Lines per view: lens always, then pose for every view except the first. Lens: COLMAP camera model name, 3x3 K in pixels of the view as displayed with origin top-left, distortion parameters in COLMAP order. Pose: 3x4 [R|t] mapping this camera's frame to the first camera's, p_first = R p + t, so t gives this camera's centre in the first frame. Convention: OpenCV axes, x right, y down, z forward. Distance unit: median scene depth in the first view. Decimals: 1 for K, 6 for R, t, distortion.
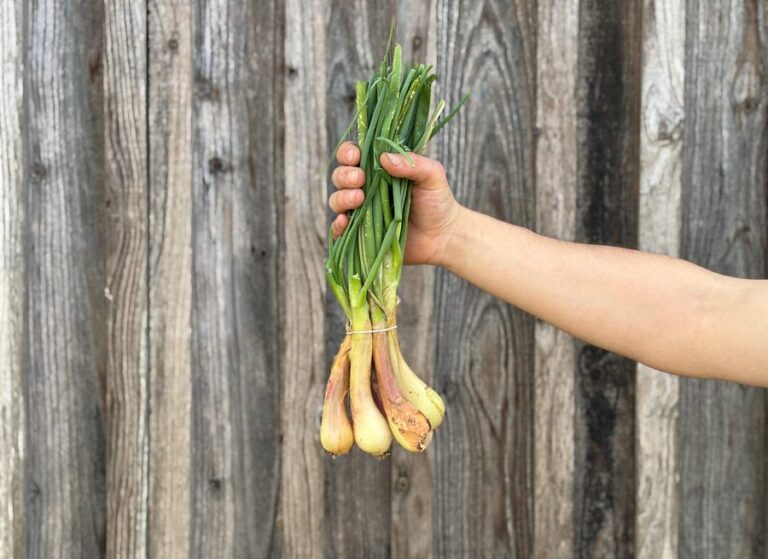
lens RADIAL K [[1287.5, 0, 407.8], [0, 1287.5, 279.4], [0, 0, 1]] dist [0.308292, -1.472739]
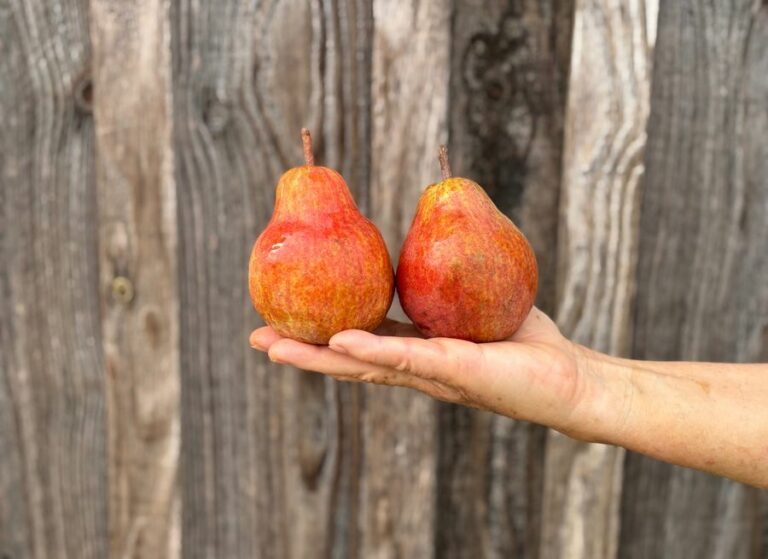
lens RADIAL K [[1248.5, 0, 382.9], [0, 1248.5, 304.1], [0, 0, 1]] dist [0.235174, -0.959293]
pose [[0.998926, 0.024196, -0.039526, 0.122578], [-0.014247, 0.971919, 0.234883, 0.038810], [0.044099, -0.234067, 0.971220, 0.490506]]
